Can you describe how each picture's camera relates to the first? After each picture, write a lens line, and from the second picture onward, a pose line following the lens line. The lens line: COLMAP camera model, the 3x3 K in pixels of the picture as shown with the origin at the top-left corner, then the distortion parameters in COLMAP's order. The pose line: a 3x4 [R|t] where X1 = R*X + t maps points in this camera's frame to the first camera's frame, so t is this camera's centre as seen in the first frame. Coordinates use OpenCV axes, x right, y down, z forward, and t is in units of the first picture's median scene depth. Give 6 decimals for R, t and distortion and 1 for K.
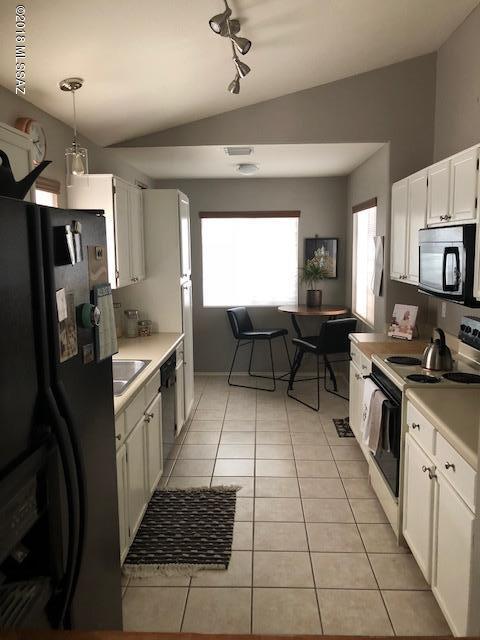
lens RADIAL K [[532.4, 0, 240.0], [0, 532.4, 320.0], [0, 0, 1]] dist [0.065730, 0.004456]
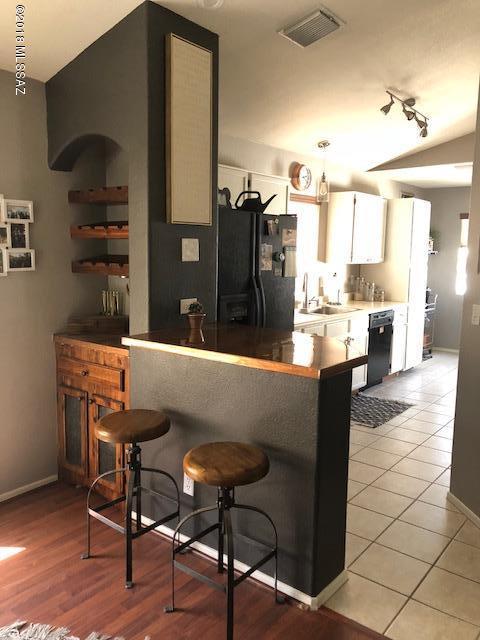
lens RADIAL K [[532.1, 0, 240.0], [0, 532.1, 320.0], [0, 0, 1]] dist [0.112549, 0.001074]
pose [[0.812933, 0.099294, -0.573829, 0.365405], [-0.104290, 0.994250, 0.024296, 0.086712], [0.572942, 0.040093, 0.818615, -0.402689]]
